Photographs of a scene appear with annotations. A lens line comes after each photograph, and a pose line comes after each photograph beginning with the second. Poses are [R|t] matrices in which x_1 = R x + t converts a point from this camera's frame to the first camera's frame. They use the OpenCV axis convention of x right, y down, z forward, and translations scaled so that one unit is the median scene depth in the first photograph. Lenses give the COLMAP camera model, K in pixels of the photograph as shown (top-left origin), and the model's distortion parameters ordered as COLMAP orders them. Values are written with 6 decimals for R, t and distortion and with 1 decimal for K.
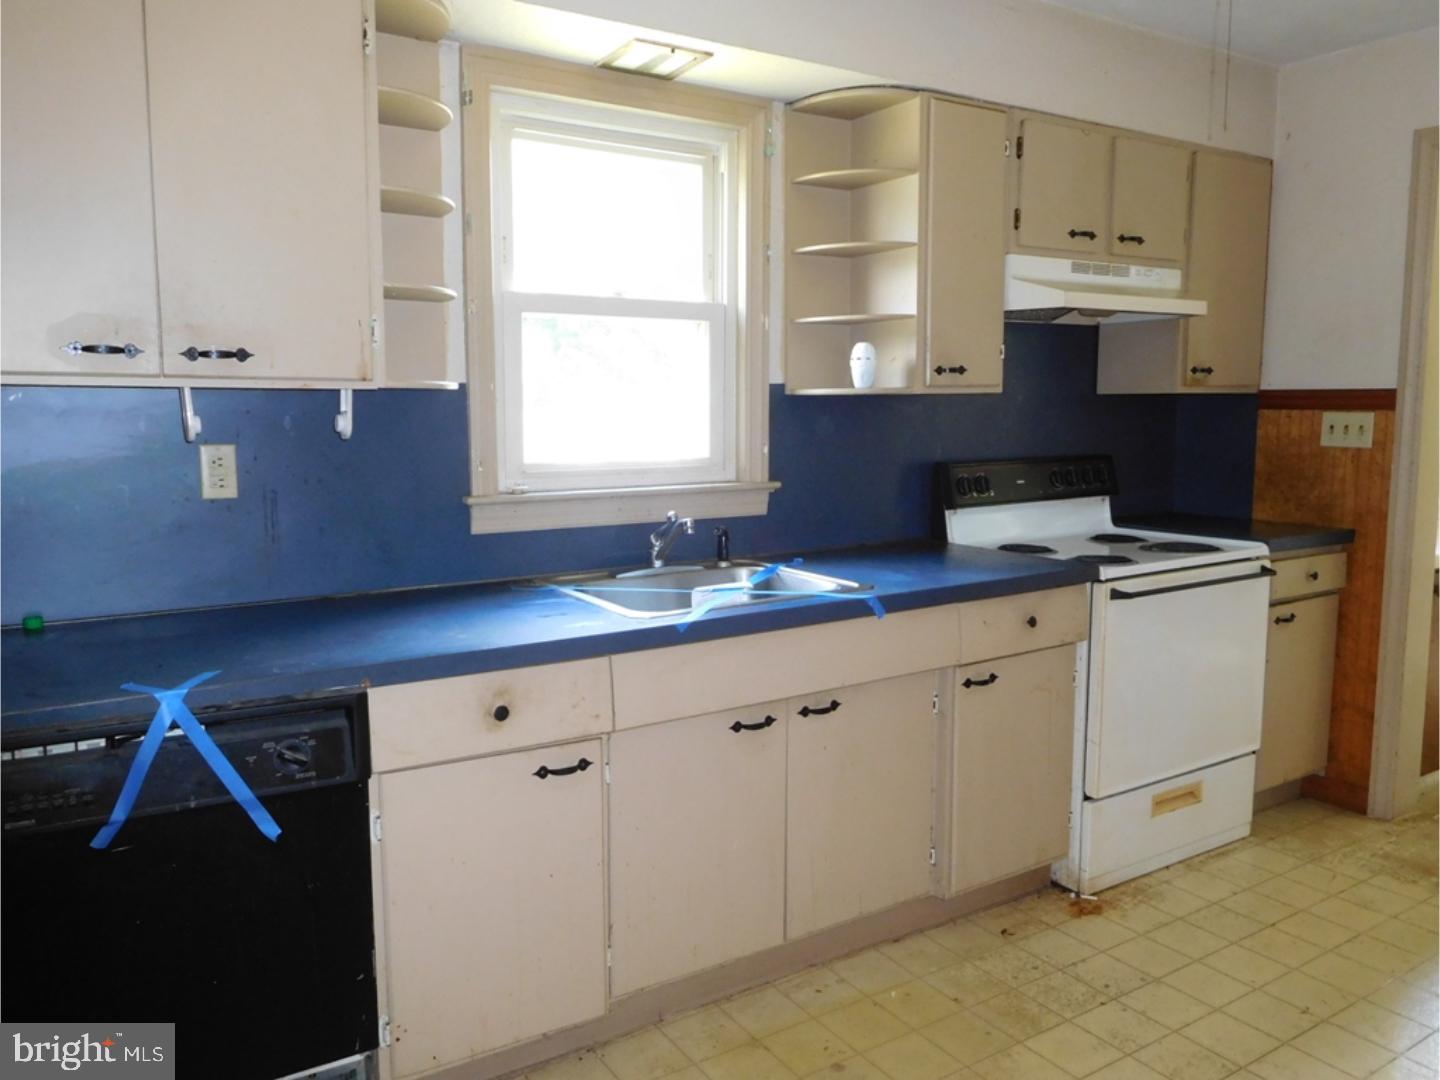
lens RADIAL K [[1062.7, 0, 713.1], [0, 1062.7, 550.0], [0, 0, 1]] dist [-0.024856, 0.001483]
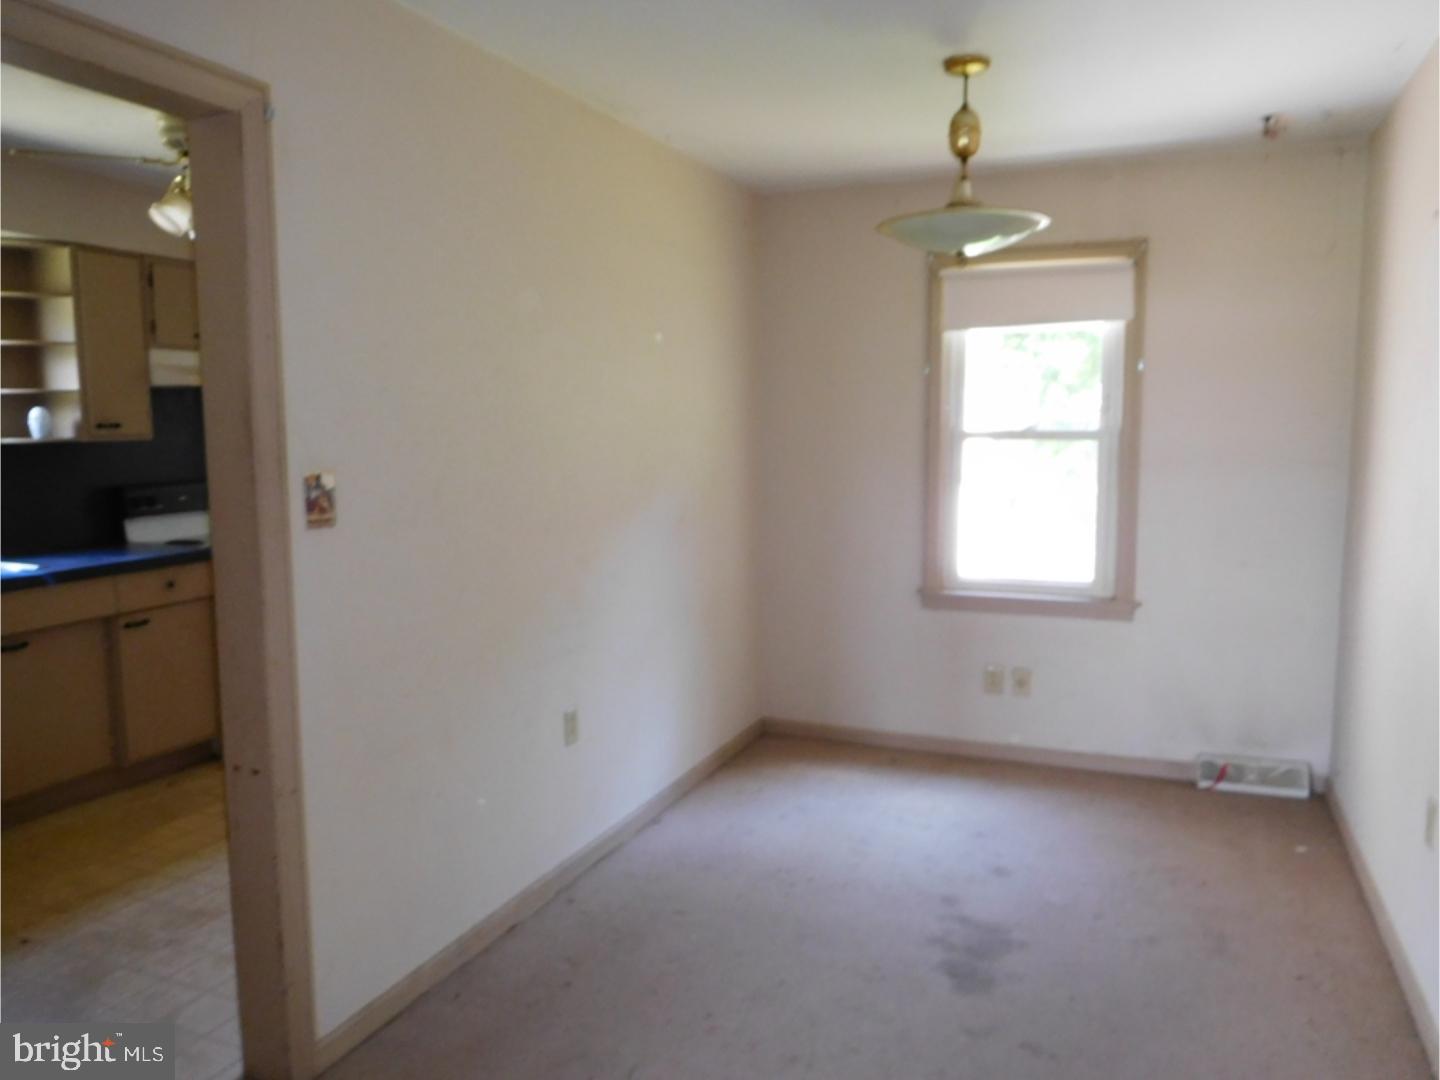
lens RADIAL K [[1062.7, 0, 713.1], [0, 1062.7, 550.0], [0, 0, 1]] dist [-0.024856, 0.001483]
pose [[0.824895, -0.066917, 0.561311, 0.079950], [0.078838, 0.996883, 0.002986, 0.071819], [-0.559761, 0.041790, 0.827600, -0.729824]]
